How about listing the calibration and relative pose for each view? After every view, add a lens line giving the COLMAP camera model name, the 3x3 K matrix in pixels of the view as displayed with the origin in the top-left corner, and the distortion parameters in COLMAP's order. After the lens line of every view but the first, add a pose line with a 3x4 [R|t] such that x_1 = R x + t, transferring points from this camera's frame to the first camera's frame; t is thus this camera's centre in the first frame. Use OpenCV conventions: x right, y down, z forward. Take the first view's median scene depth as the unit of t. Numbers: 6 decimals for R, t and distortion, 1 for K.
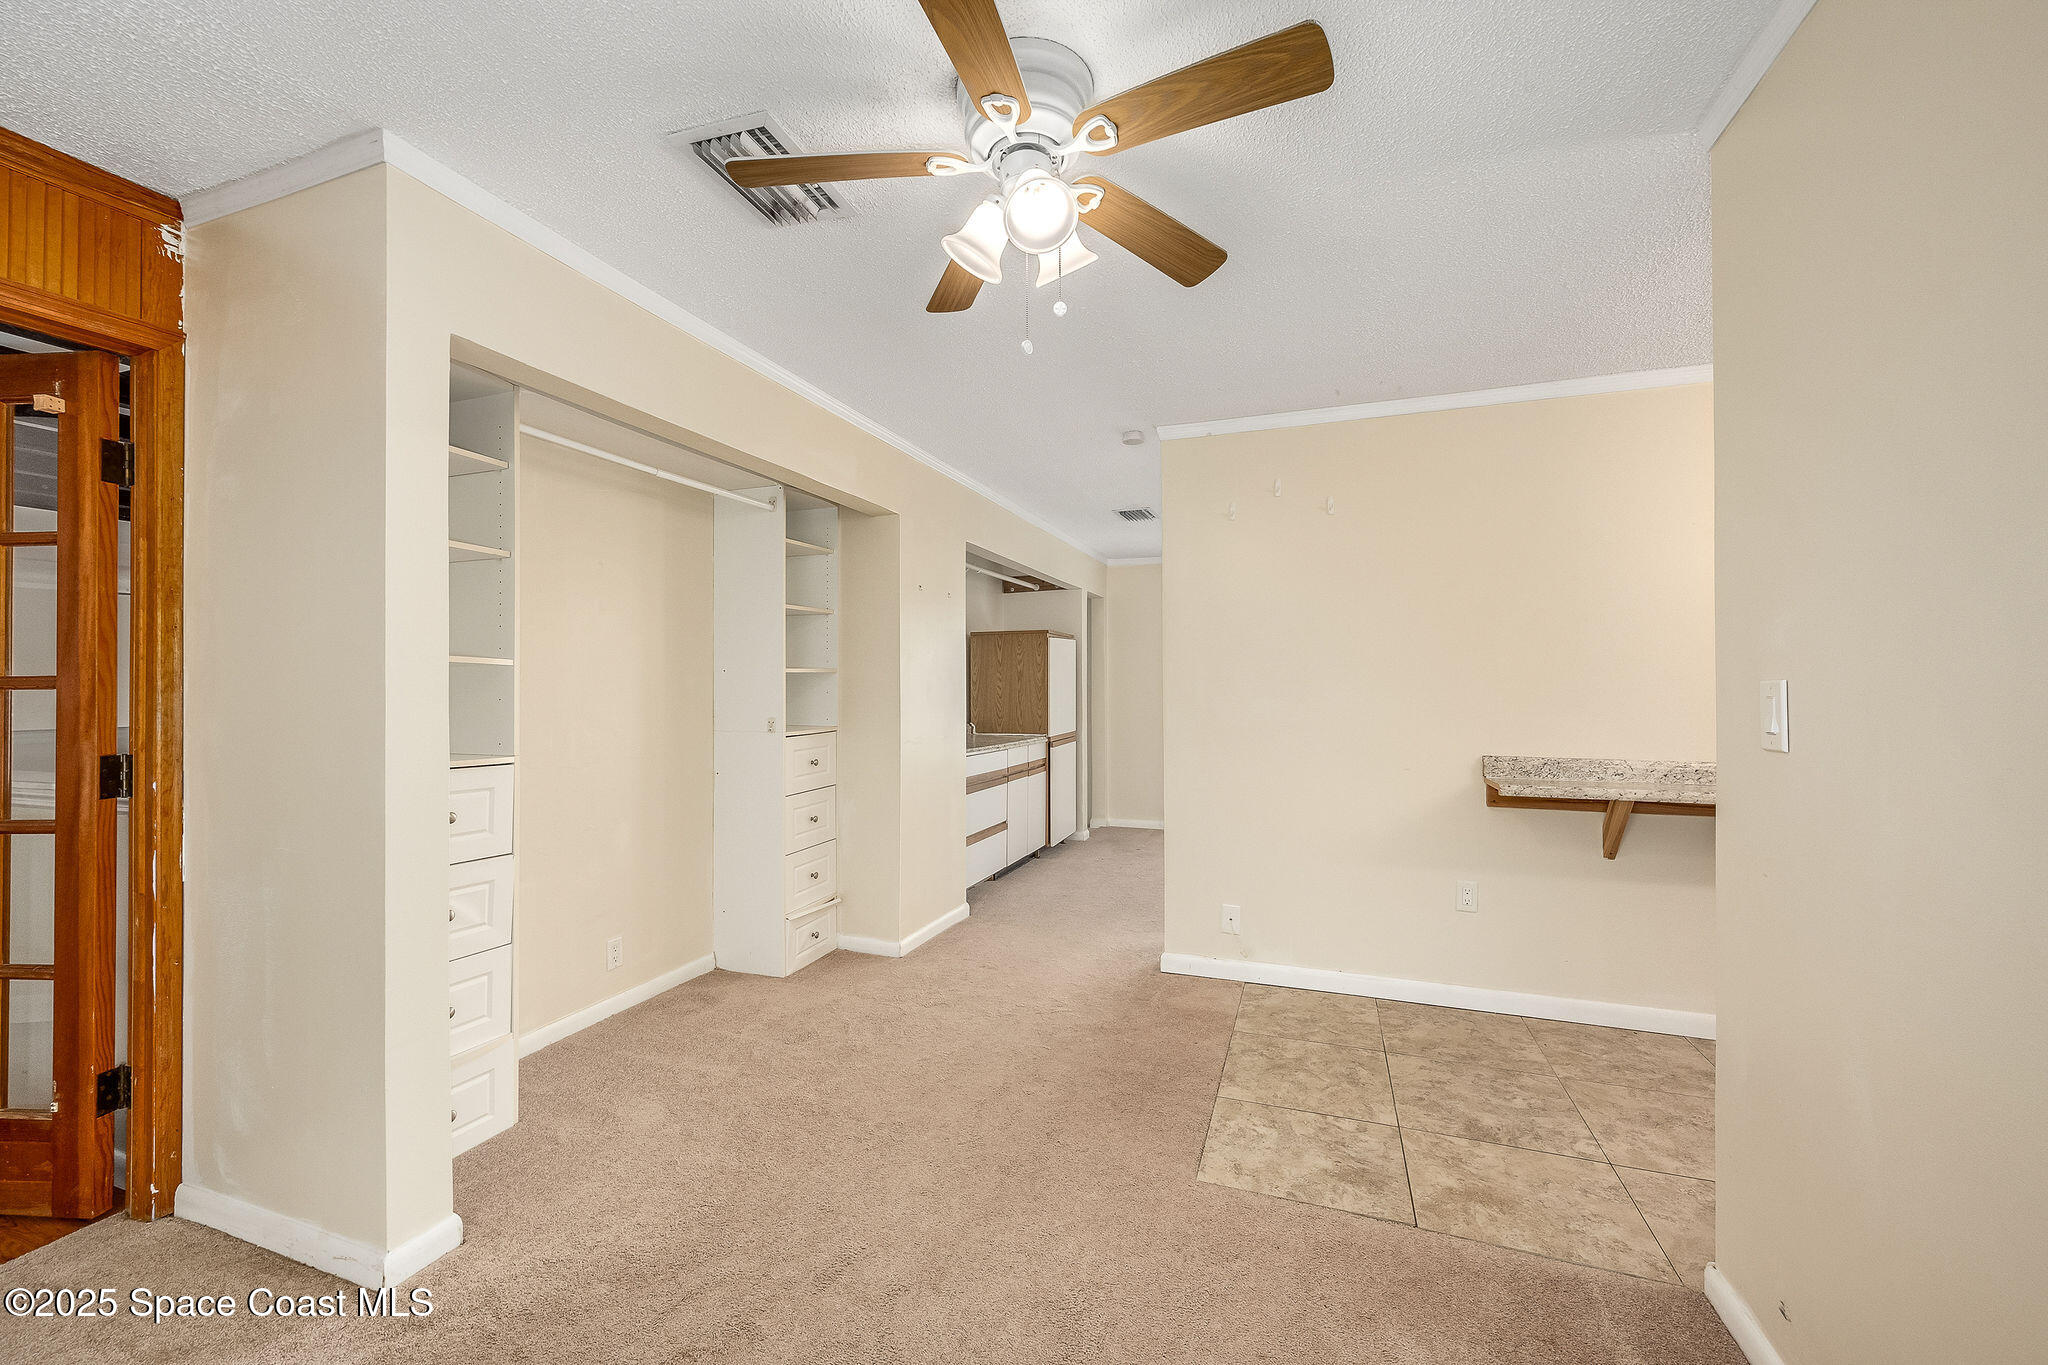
lens RADIAL K [[808.5, 0, 1019.8], [0, 808.5, 679.3], [0, 0, 1]] dist [-0.001141, 0.000387]
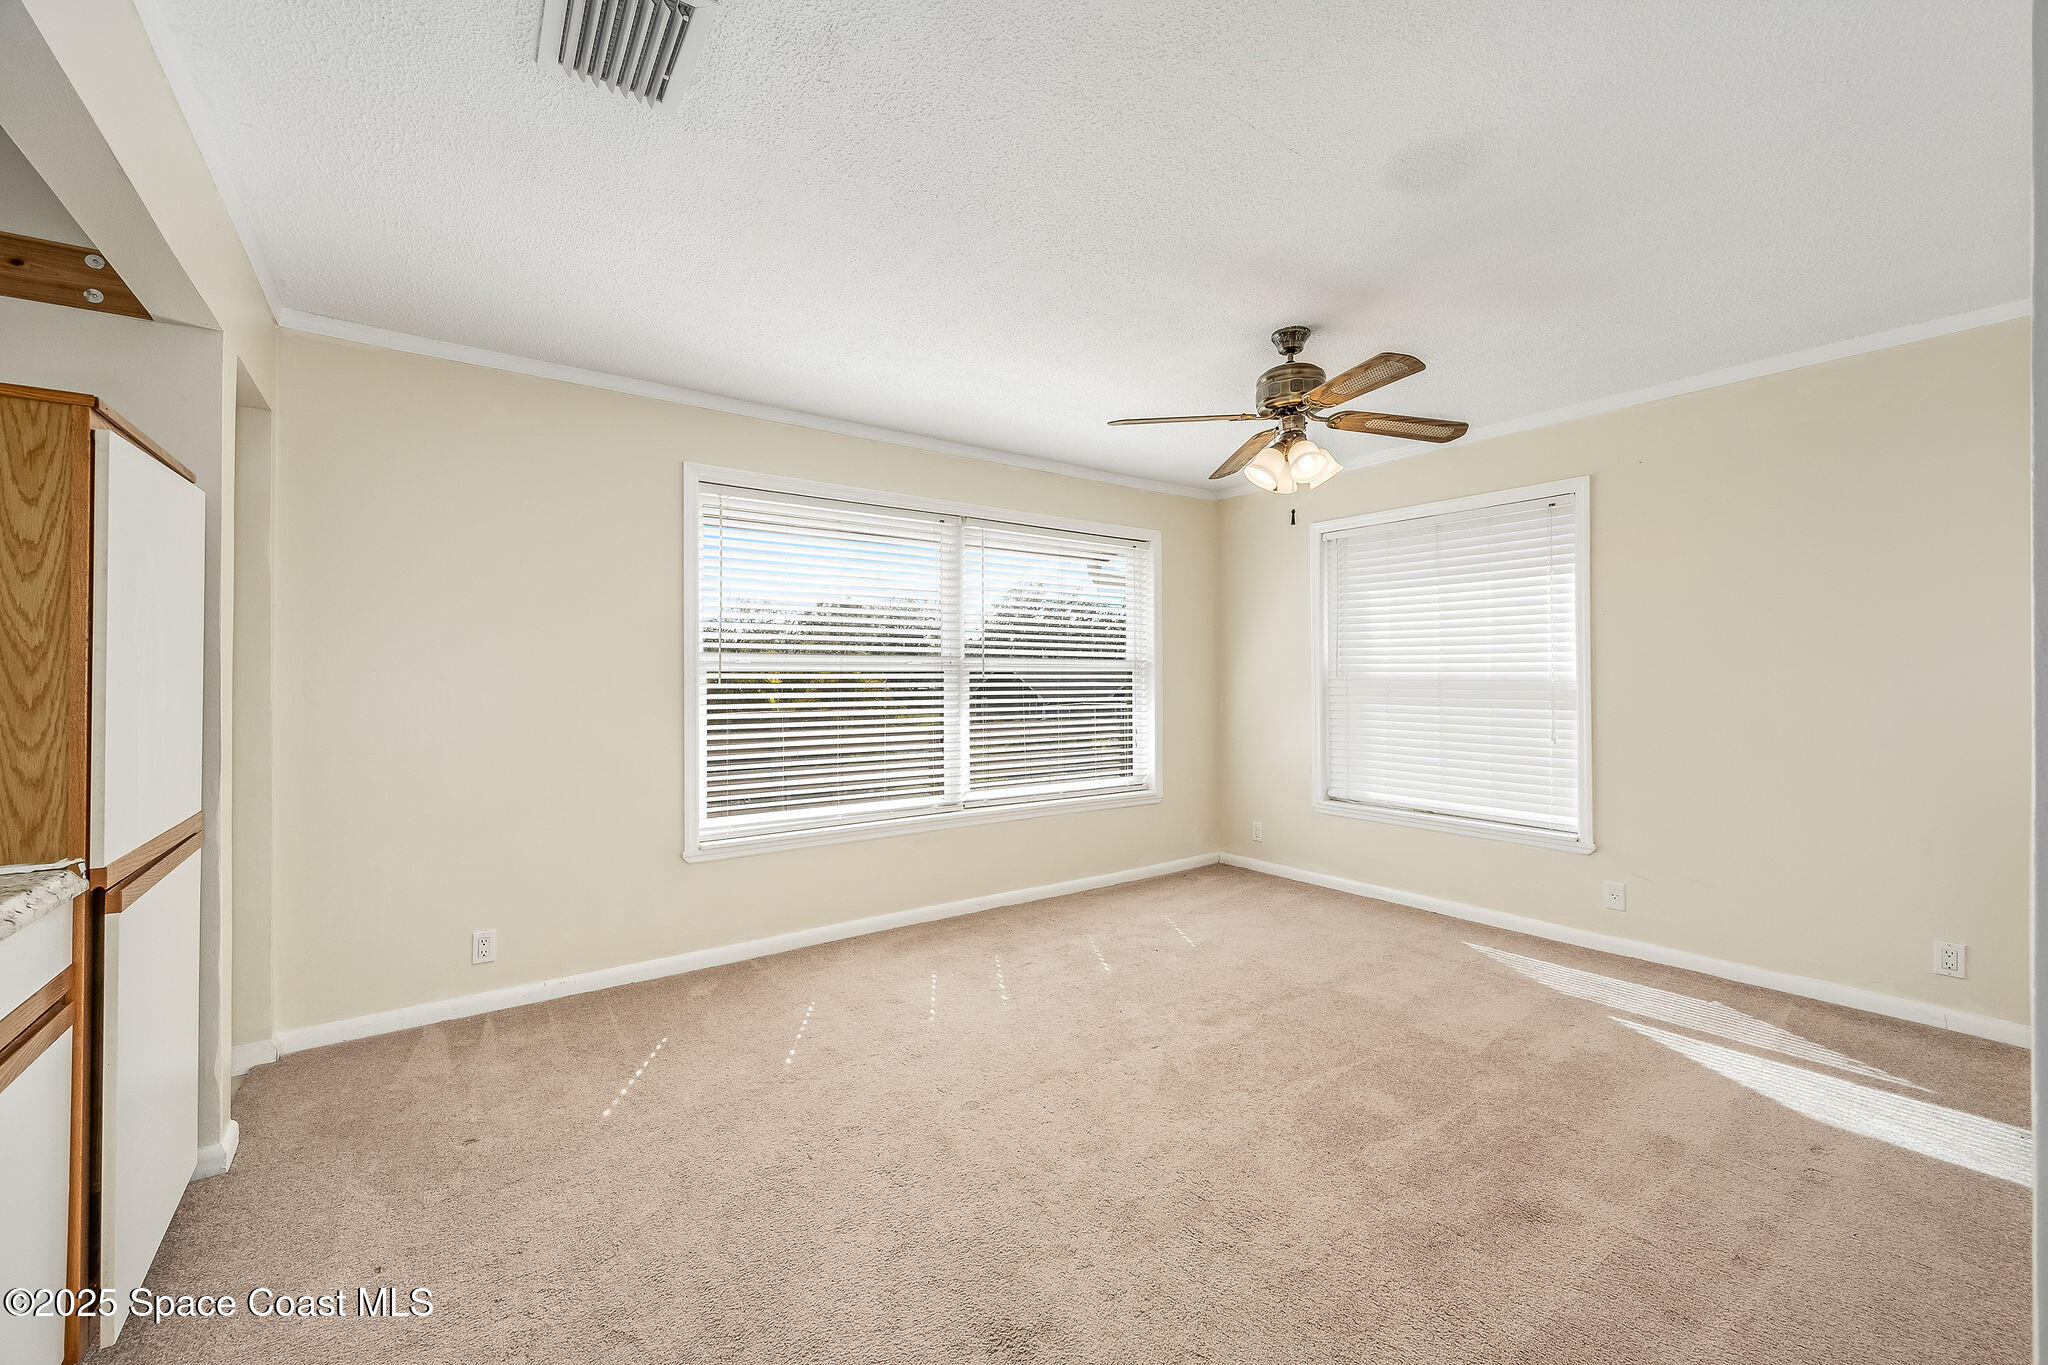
lens RADIAL K [[813.5, 0, 1018.3], [0, 813.5, 666.4], [0, 0, 1]] dist [-0.001891, 0.000208]
pose [[0.548409, 0.014296, 0.836088, -0.013403], [-0.011870, 0.999886, -0.009311, 0.013130], [-0.836126, -0.004818, 0.548517, 0.656731]]
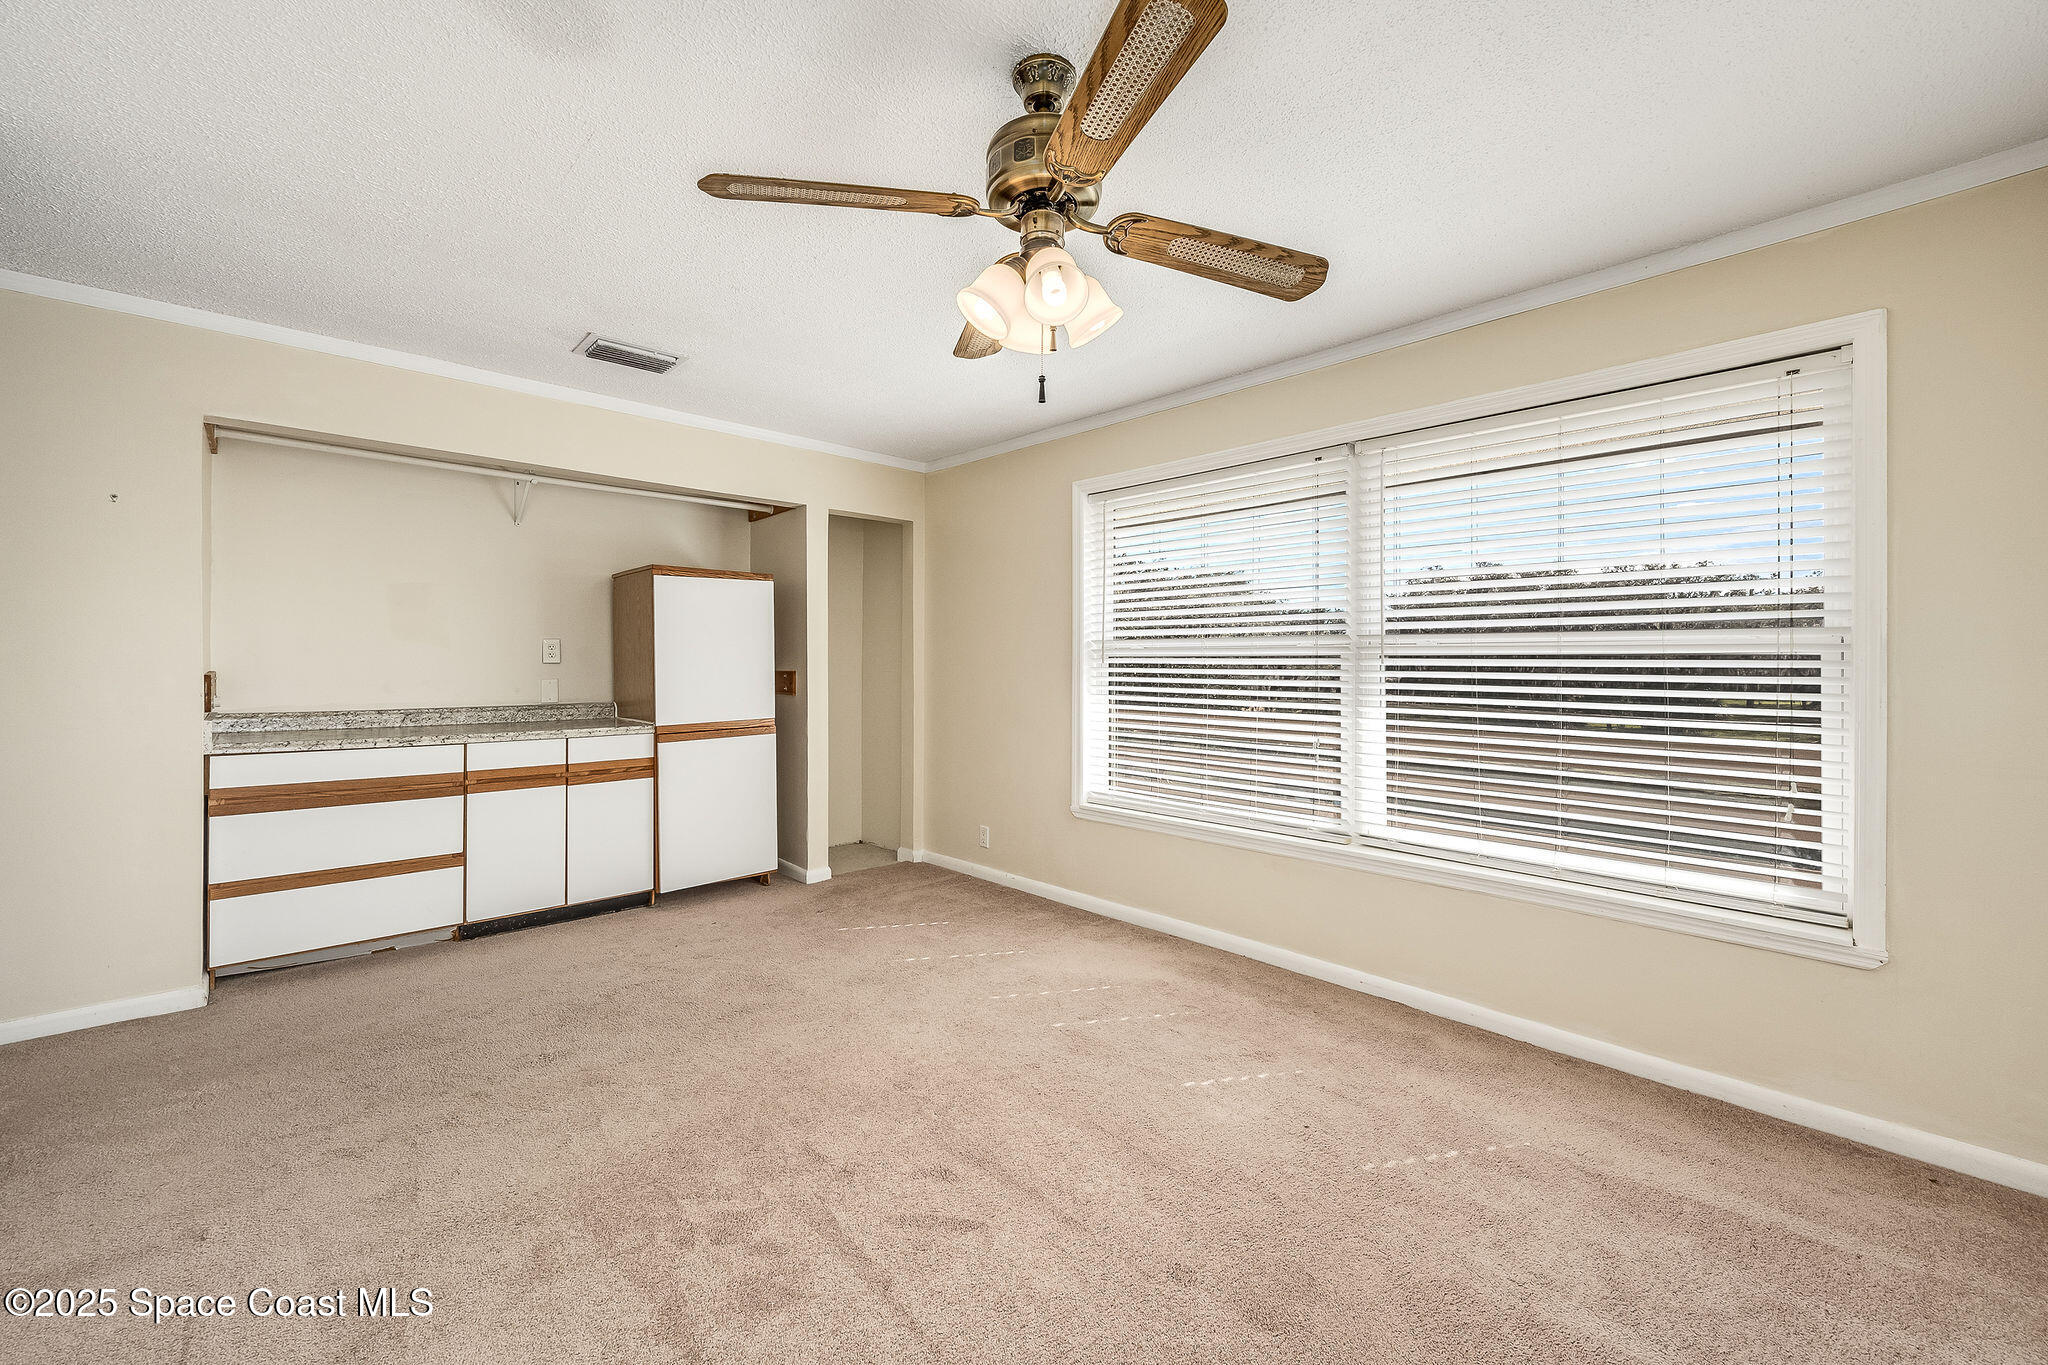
lens RADIAL K [[813.5, 0, 1018.3], [0, 813.5, 666.4], [0, 0, 1]] dist [-0.001891, 0.000208]
pose [[0.901150, 0.009423, -0.433406, 0.589787], [-0.001705, 0.999833, 0.018194, 0.009396], [0.433505, -0.015657, 0.901015, 0.527027]]
